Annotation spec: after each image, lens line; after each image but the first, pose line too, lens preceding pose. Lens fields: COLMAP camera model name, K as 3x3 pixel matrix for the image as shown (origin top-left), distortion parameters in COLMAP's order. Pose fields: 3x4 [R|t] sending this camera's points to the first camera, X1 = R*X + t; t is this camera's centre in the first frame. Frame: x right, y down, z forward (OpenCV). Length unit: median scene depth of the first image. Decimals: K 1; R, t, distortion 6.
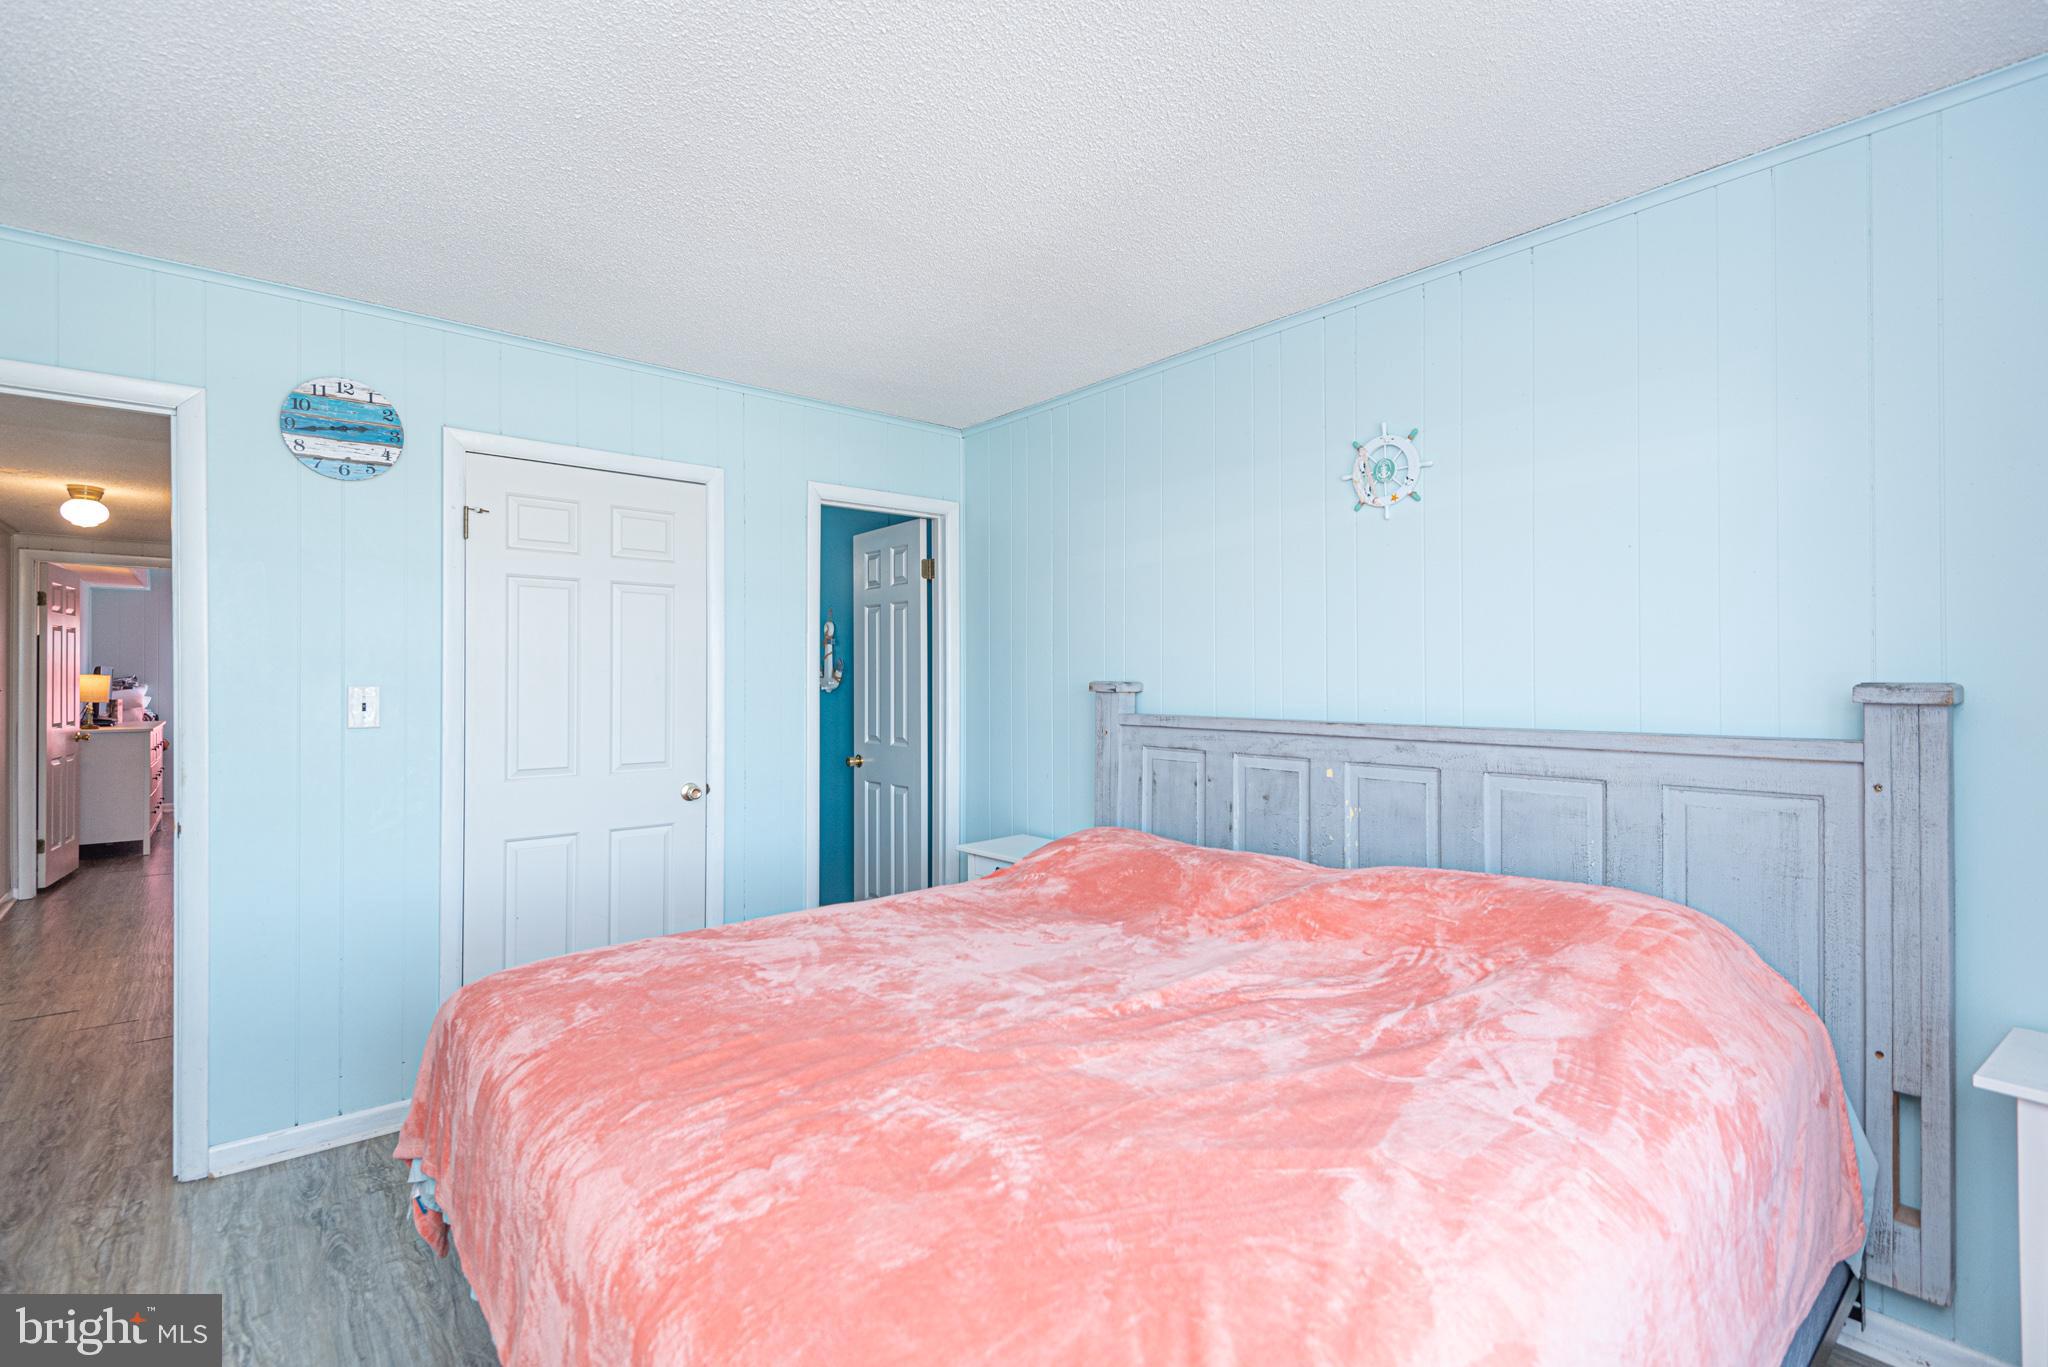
lens RADIAL K [[916.5, 0, 1043.0], [0, 916.5, 678.7], [0, 0, 1]] dist [0.041199, -0.021319]
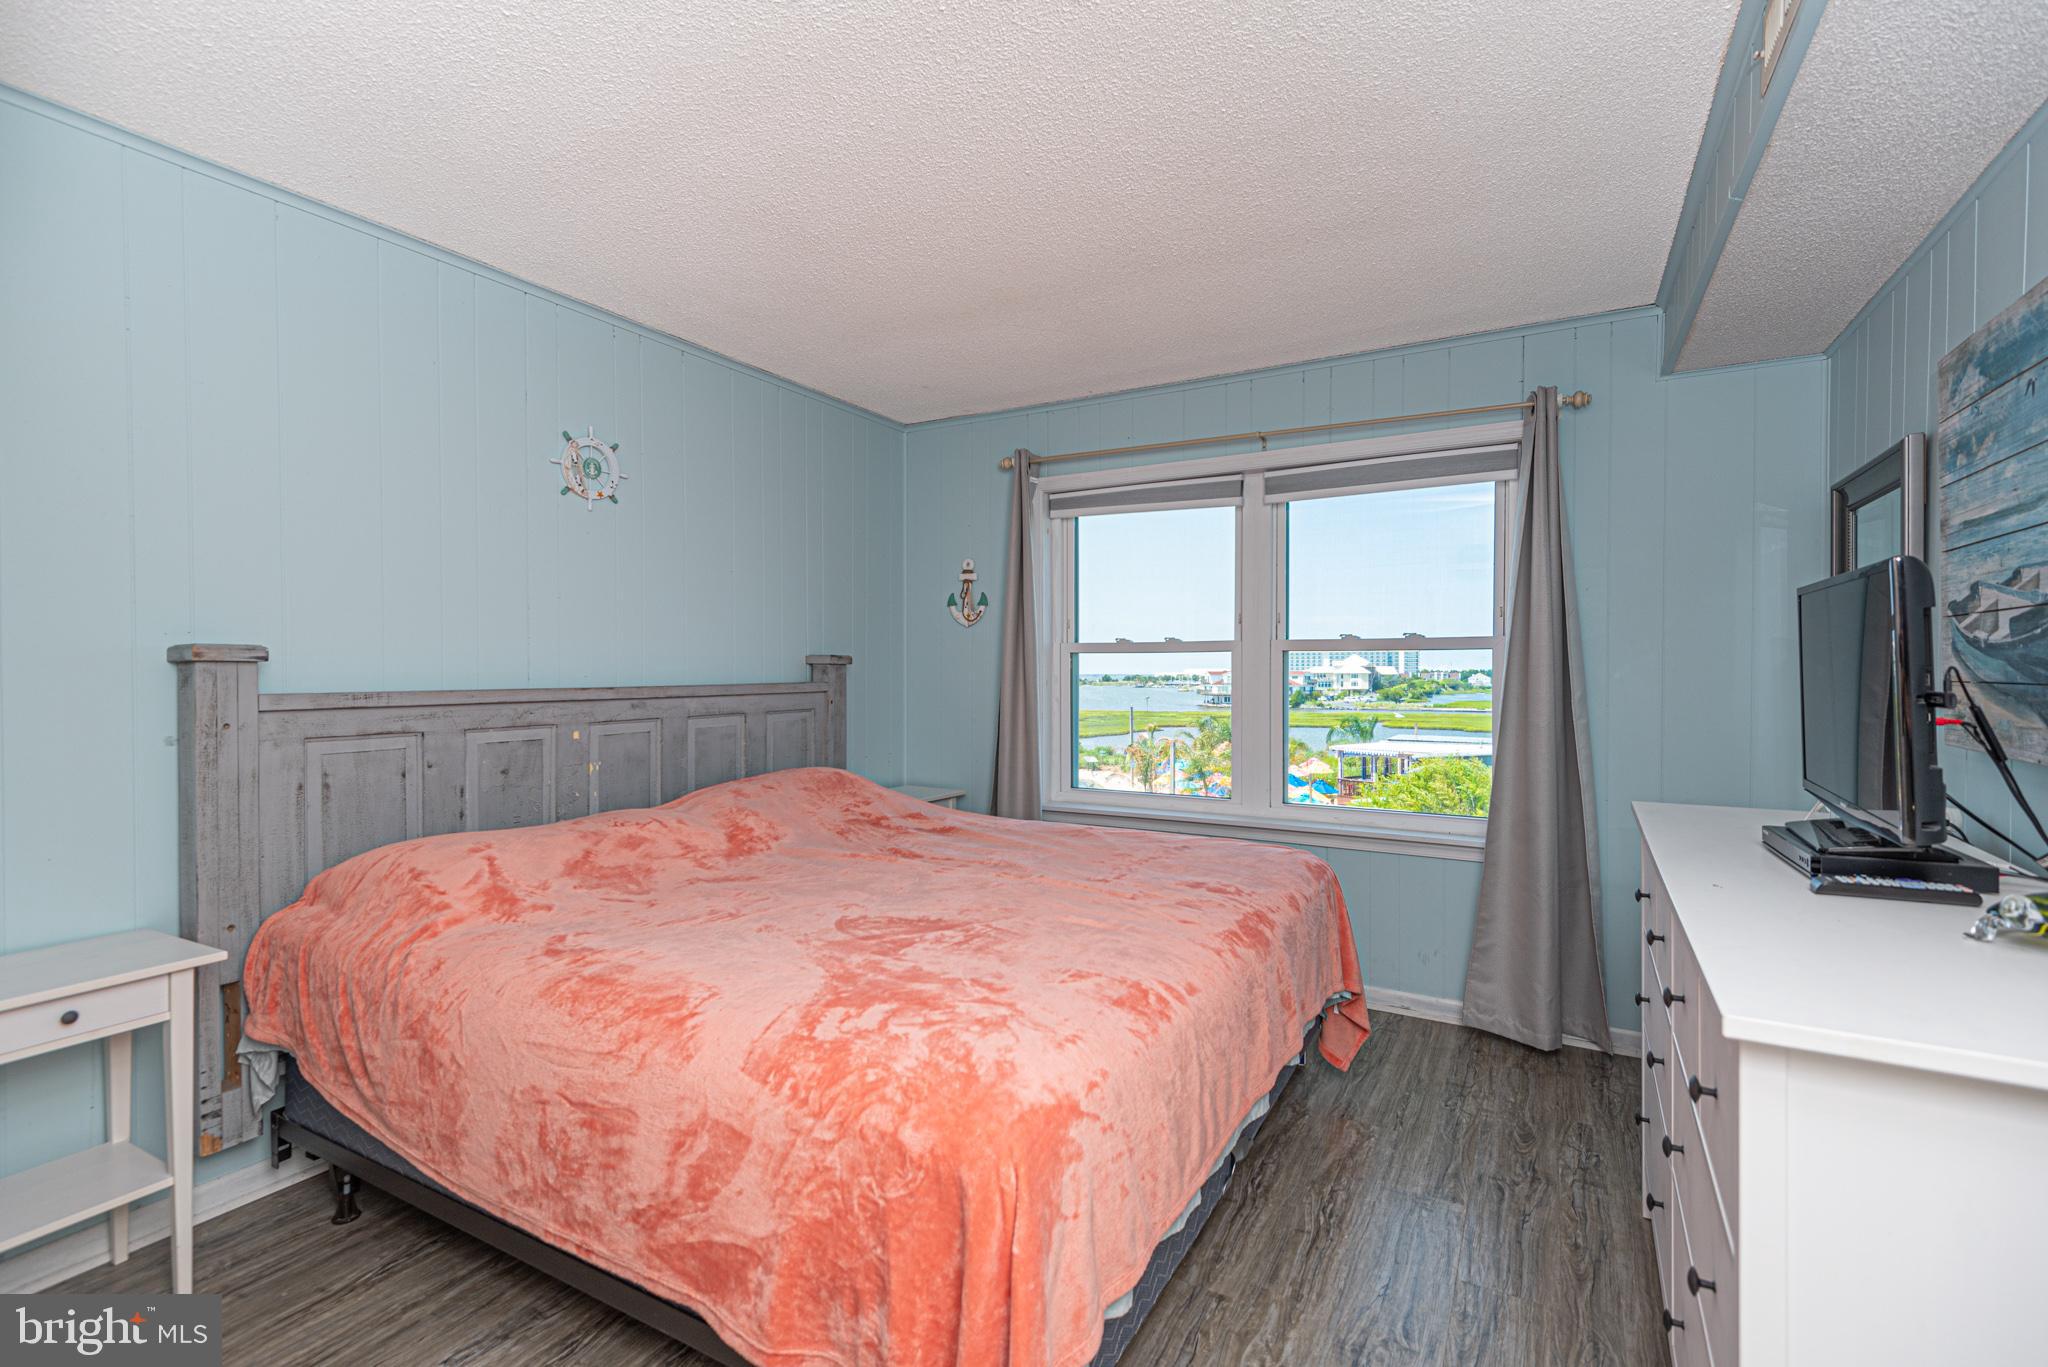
lens RADIAL K [[916.5, 0, 1043.0], [0, 916.5, 678.7], [0, 0, 1]] dist [0.041199, -0.021319]
pose [[-0.346973, -0.013495, 0.937778, -0.872601], [-0.003189, 0.999908, 0.013209, 0.019221], [-0.937870, 0.001592, -0.346984, 0.834626]]
